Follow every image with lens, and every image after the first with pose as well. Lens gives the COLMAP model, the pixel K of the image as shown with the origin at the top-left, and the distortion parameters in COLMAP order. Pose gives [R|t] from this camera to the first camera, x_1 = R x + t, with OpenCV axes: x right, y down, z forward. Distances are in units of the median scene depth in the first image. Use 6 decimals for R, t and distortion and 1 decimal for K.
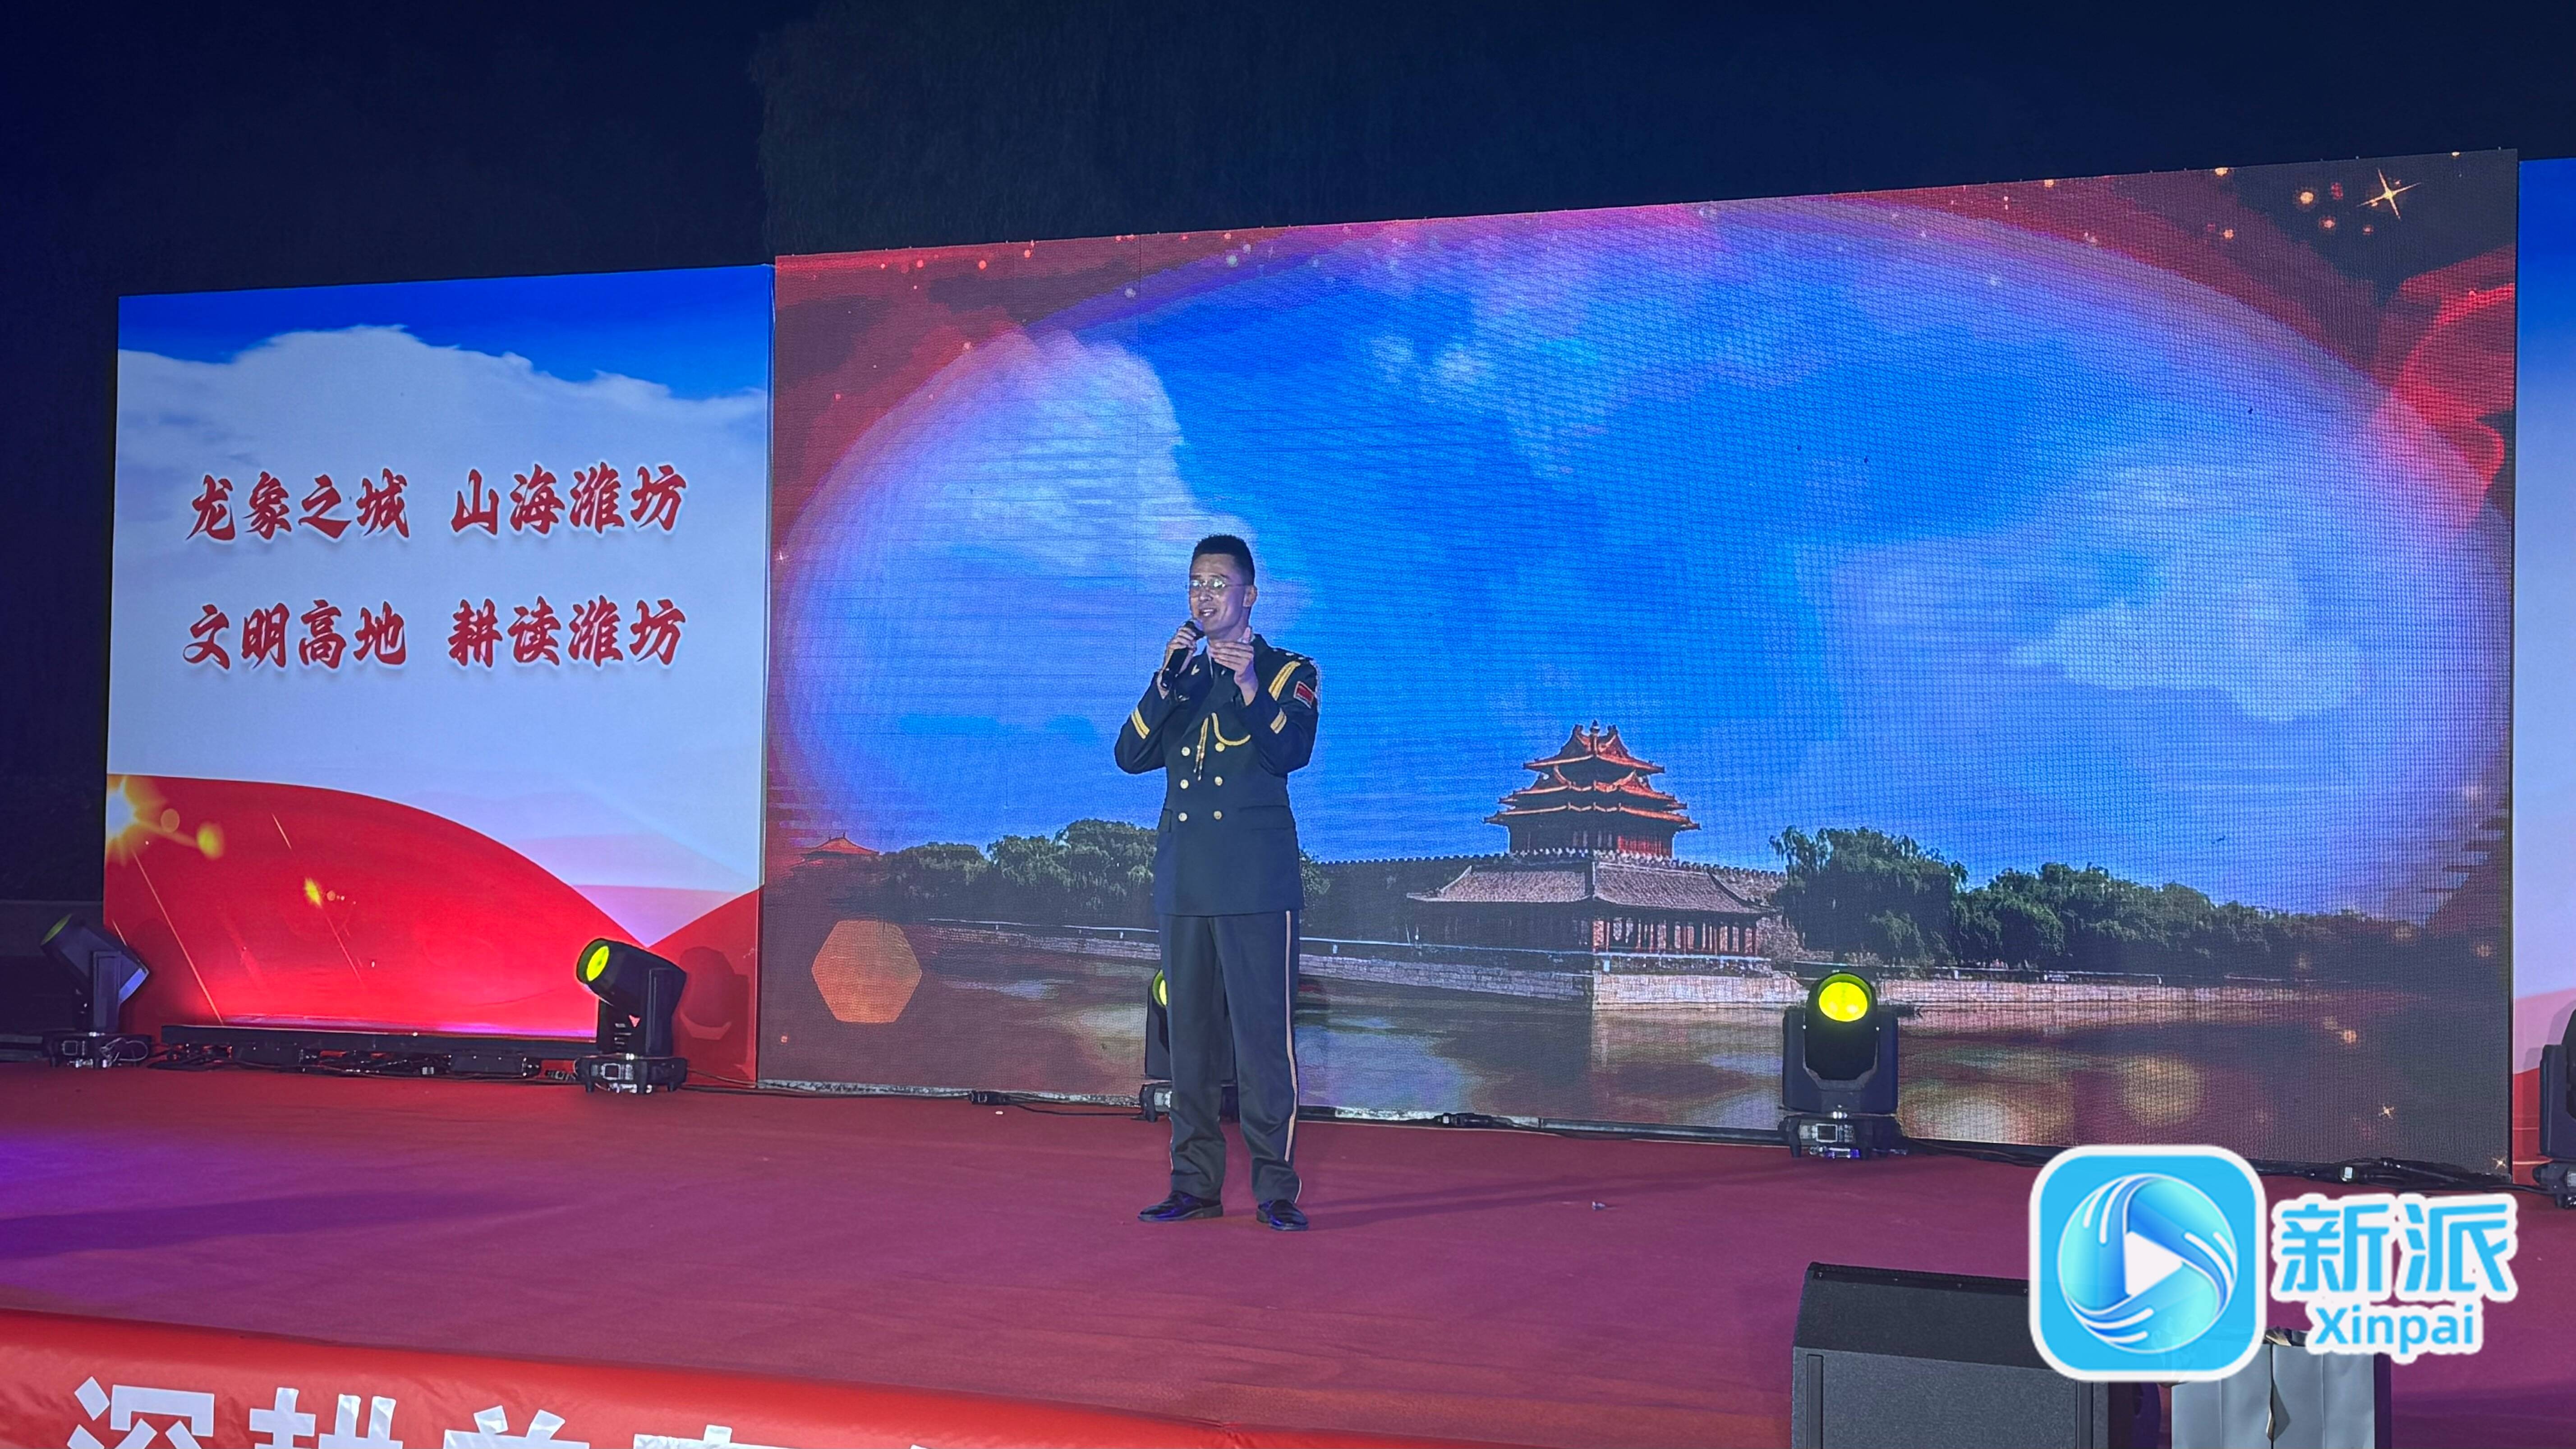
lens RADIAL K [[3457.5, 0, 1287.3], [0, 3457.5, 739.7], [0, 0, 1]] dist [0.170338, -0.042611]
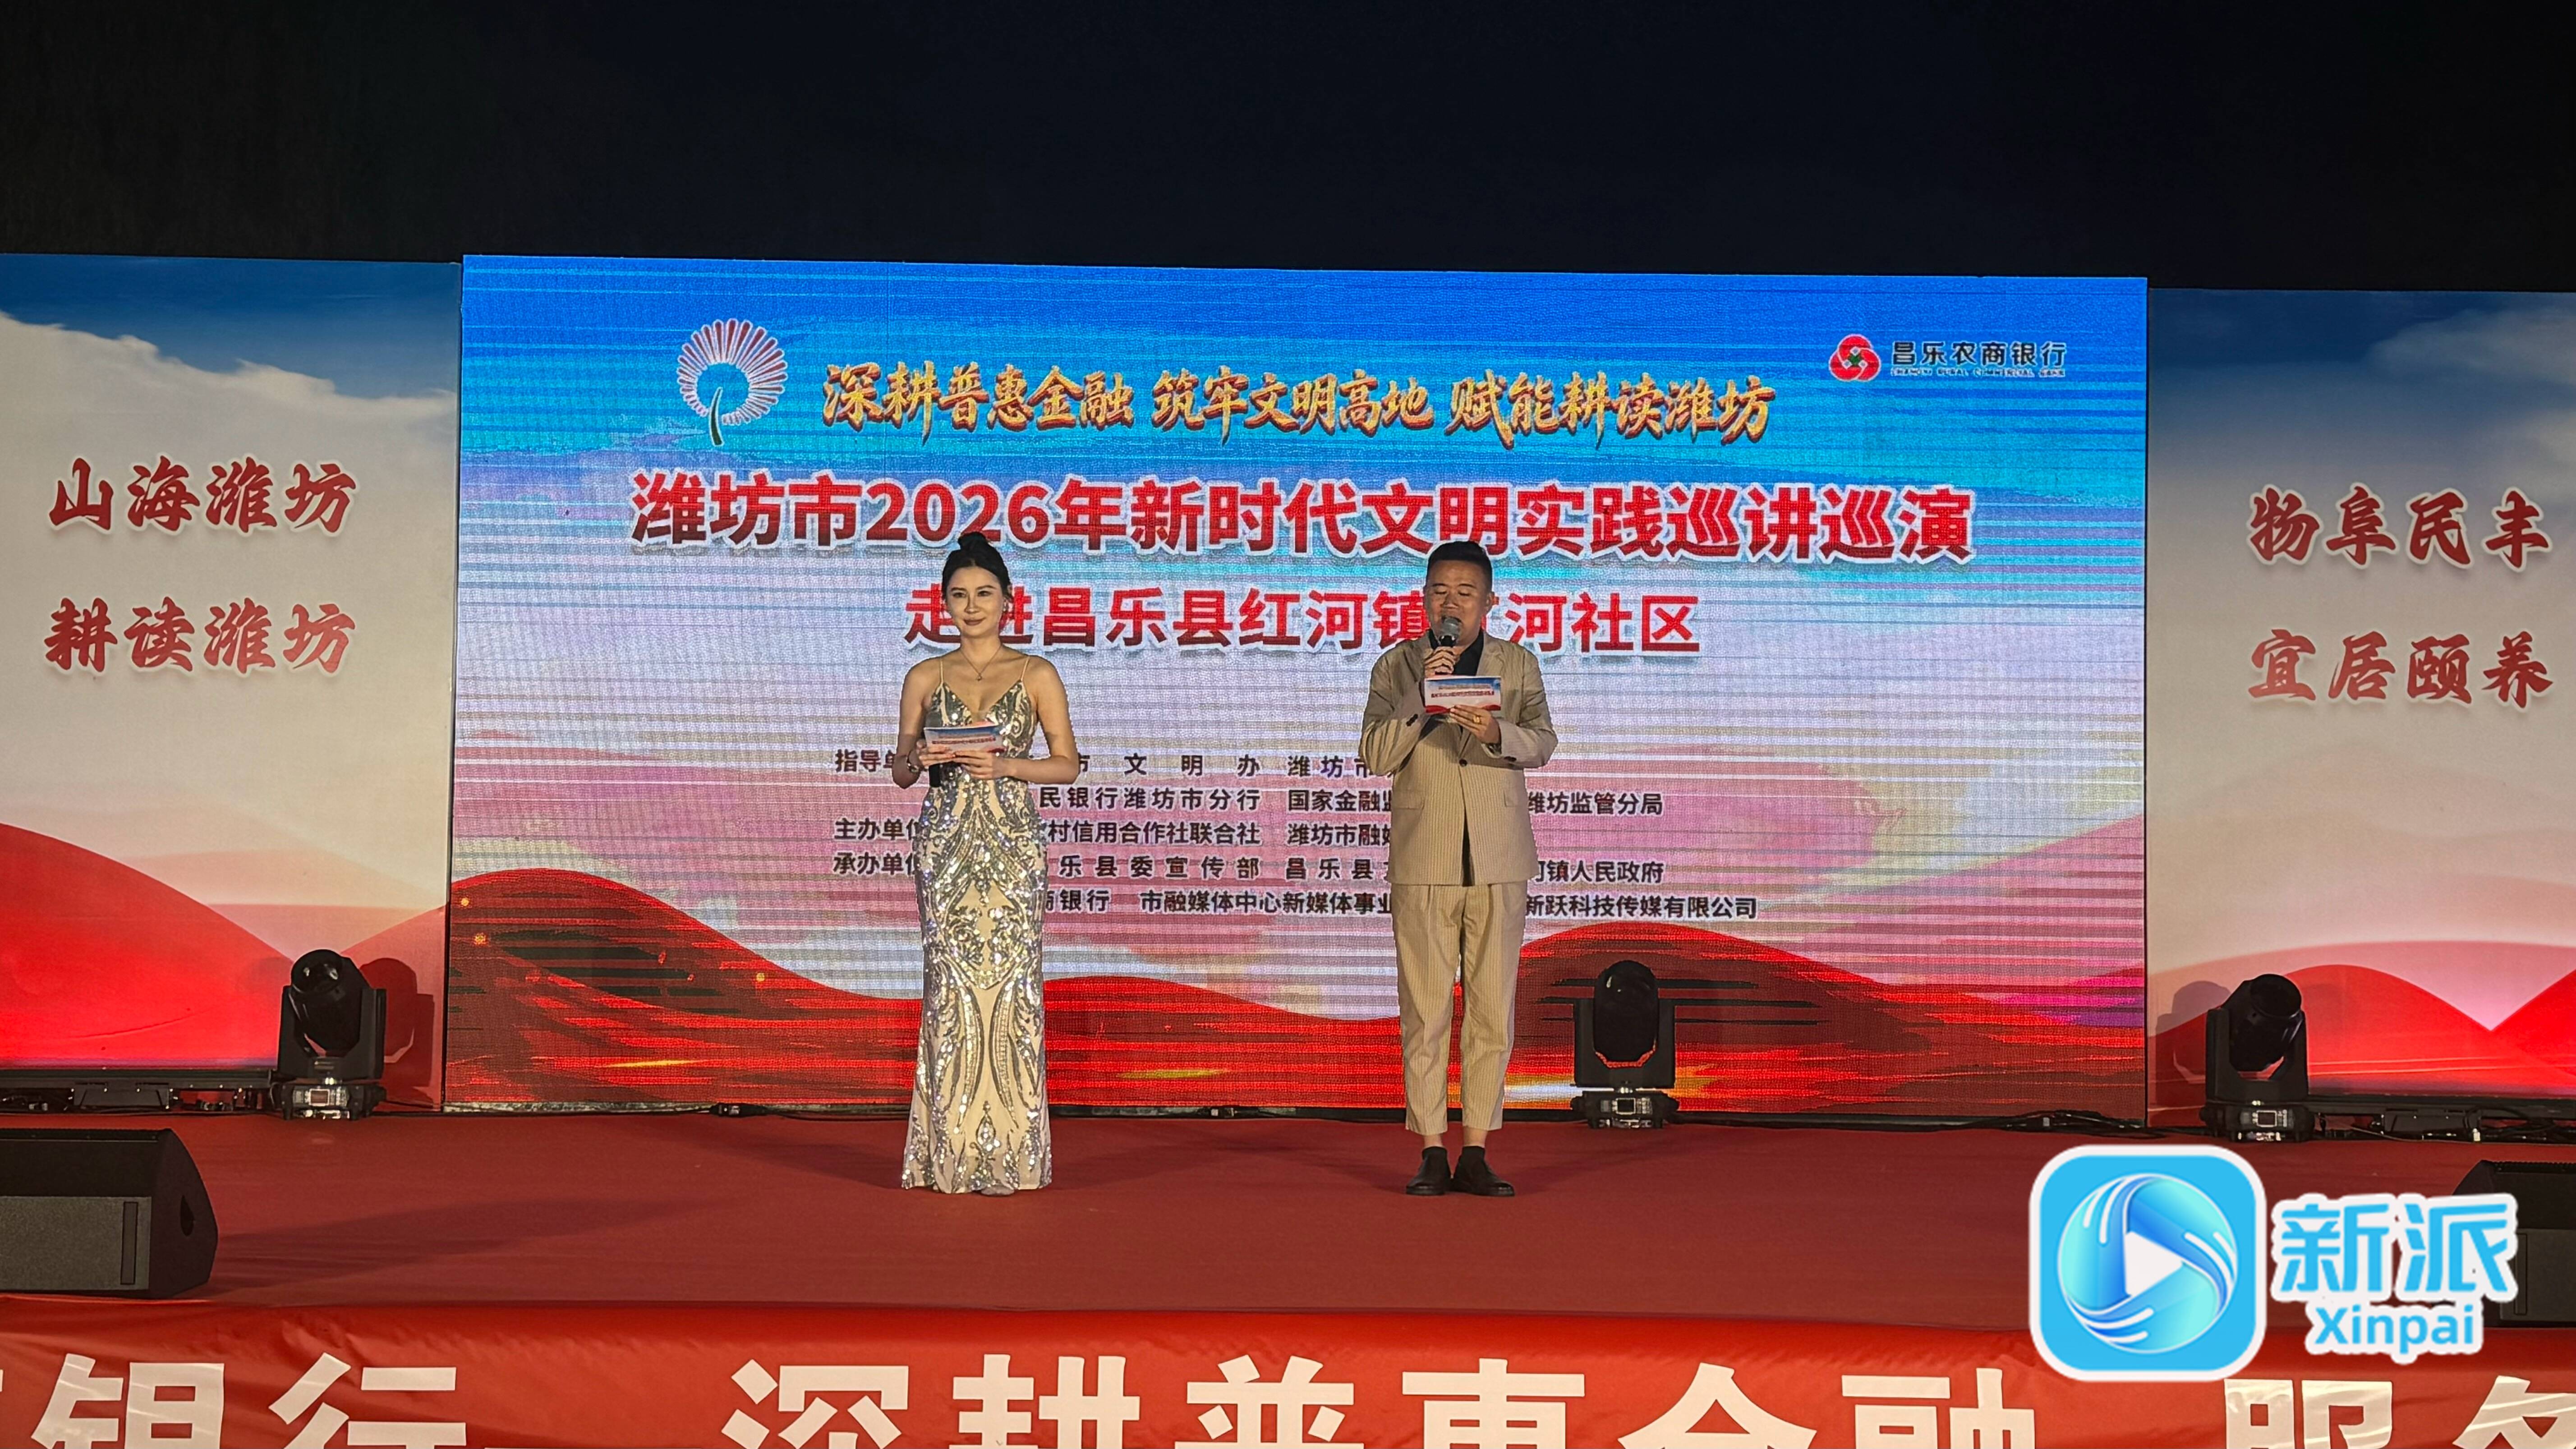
lens RADIAL K [[3407.1, 0, 1304.8], [0, 3407.1, 746.8], [0, 0, 1]] dist [0.184445, -0.339138]
pose [[0.908846, 0.011592, 0.416970, -0.320443], [-0.006146, 0.999877, -0.014401, 0.010529], [-0.417086, 0.010525, 0.908806, 0.026460]]
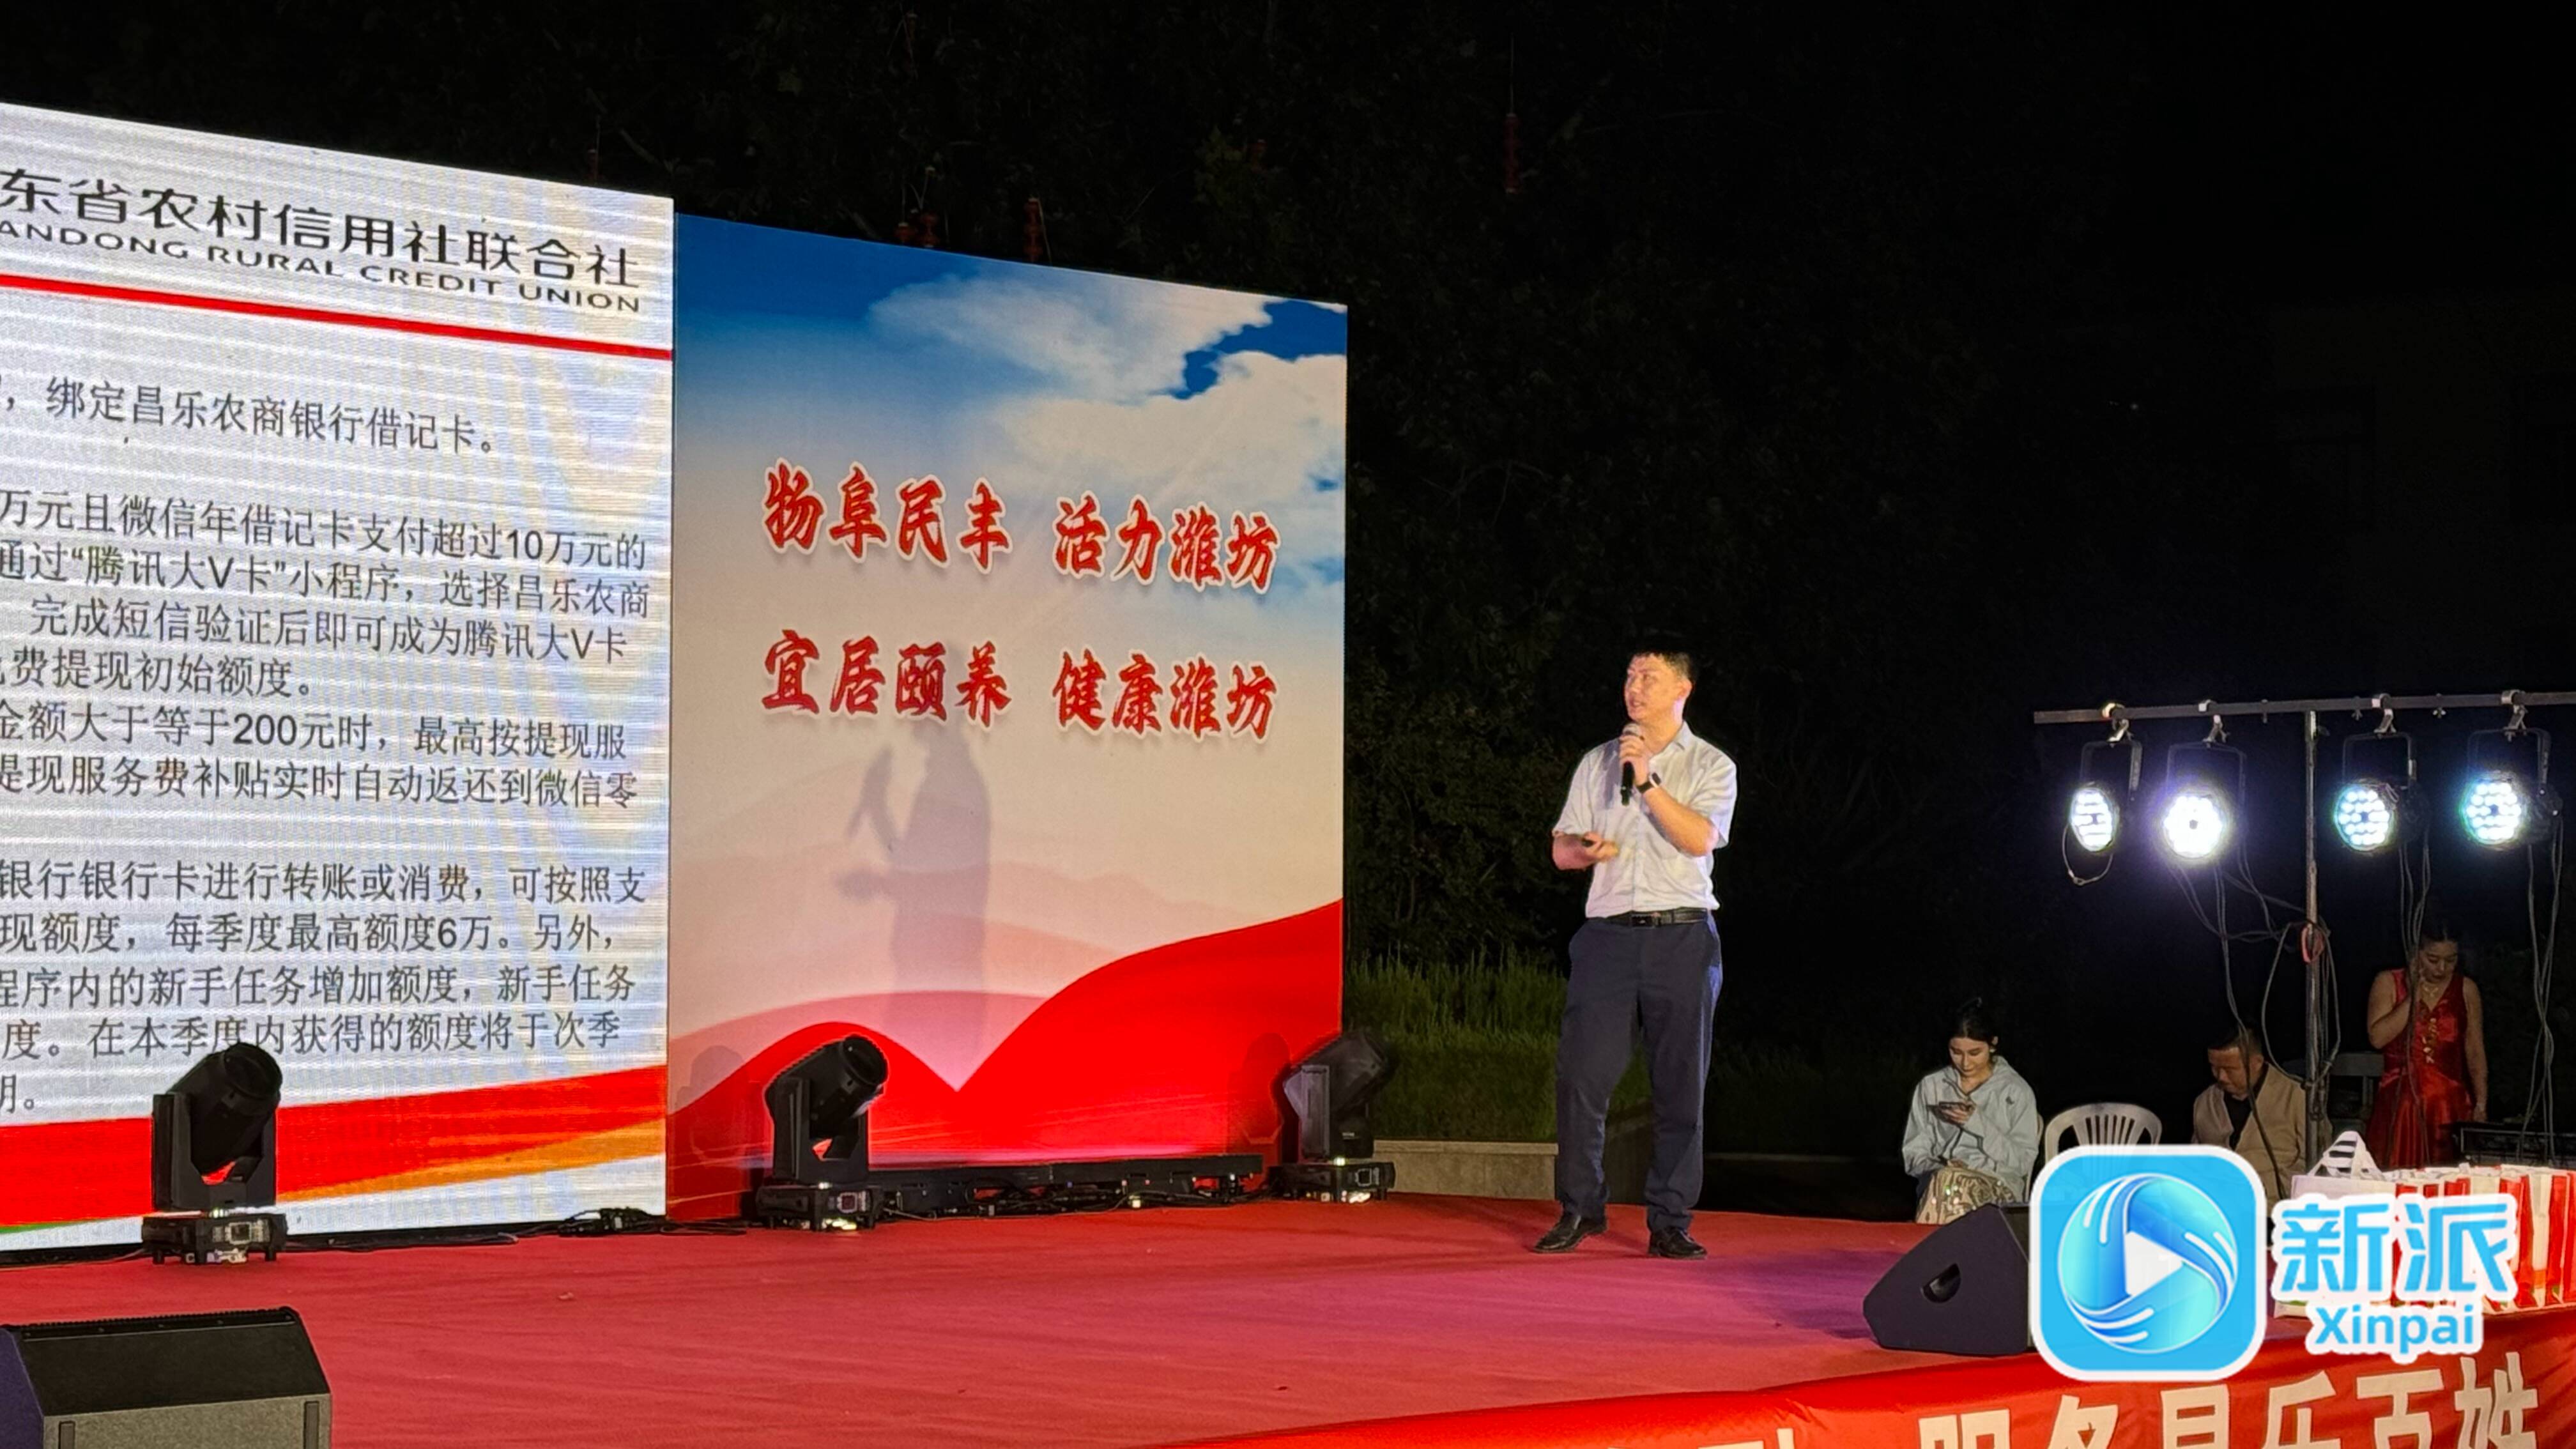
lens RADIAL K [[5308.3, 0, 1288.0], [0, 5308.3, 724.5], [0, 0, 1]] dist [0.132262, 0.026433]
pose [[0.307596, 0.019731, 0.951312, -0.815272], [-0.020353, 0.999693, -0.014153, 0.000527], [-0.951299, -0.015009, 0.307904, 0.276304]]
